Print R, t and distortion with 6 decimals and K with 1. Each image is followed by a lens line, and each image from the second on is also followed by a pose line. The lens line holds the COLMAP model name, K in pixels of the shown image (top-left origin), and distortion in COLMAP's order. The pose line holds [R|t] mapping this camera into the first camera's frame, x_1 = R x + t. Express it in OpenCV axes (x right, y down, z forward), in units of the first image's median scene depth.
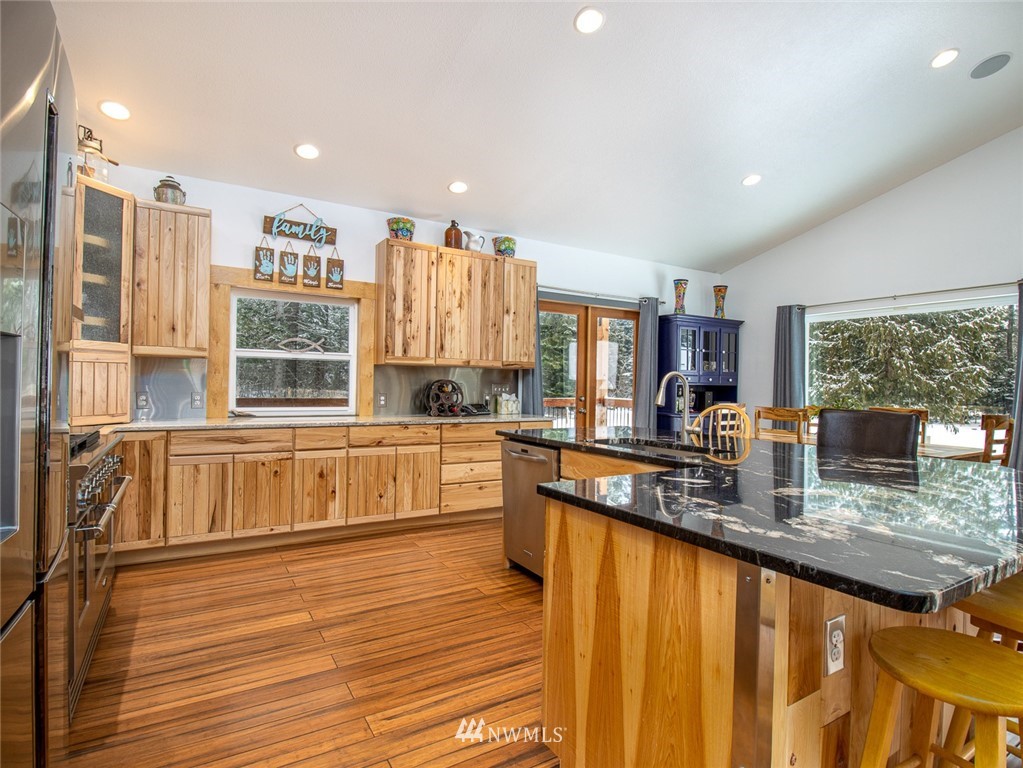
lens RADIAL K [[542.4, 0, 514.6], [0, 542.4, 381.7], [0, 0, 1]] dist [-0.010207, -0.005166]
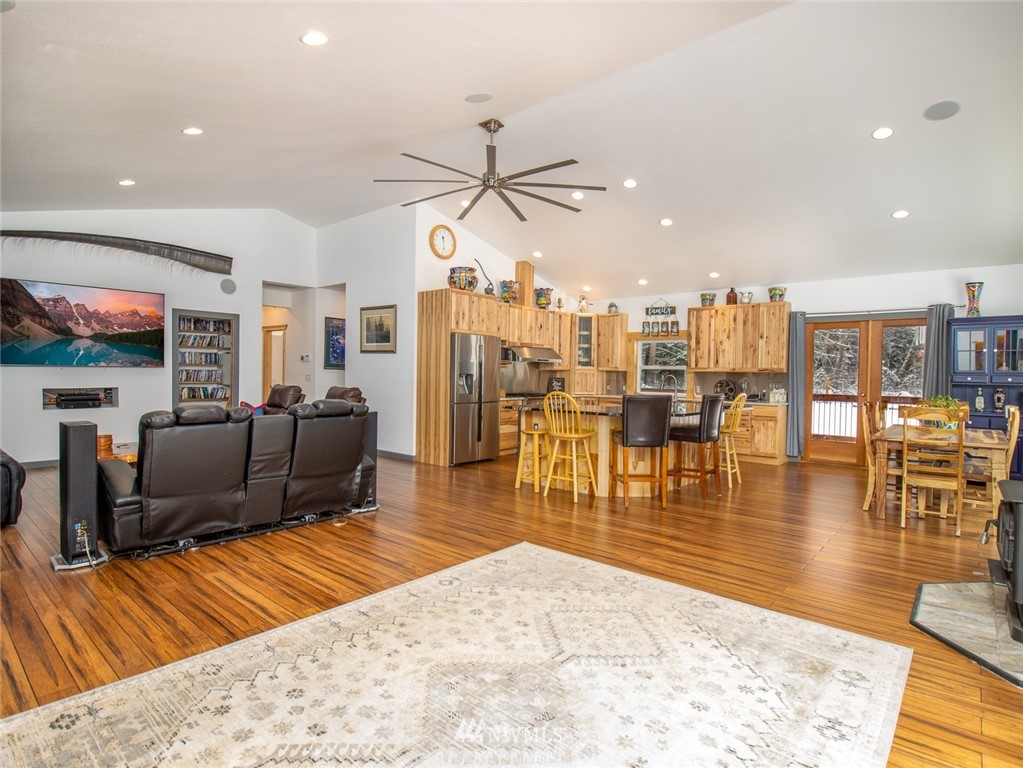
lens RADIAL K [[542.4, 0, 511.8], [0, 542.4, 381.0], [0, 0, 1]] dist [-0.010207, -0.005166]
pose [[0.301751, 0.000758, -0.953387, 1.017002], [-0.008286, 0.999964, -0.001828, 0.007883], [0.953351, 0.008452, 0.301746, -0.150139]]
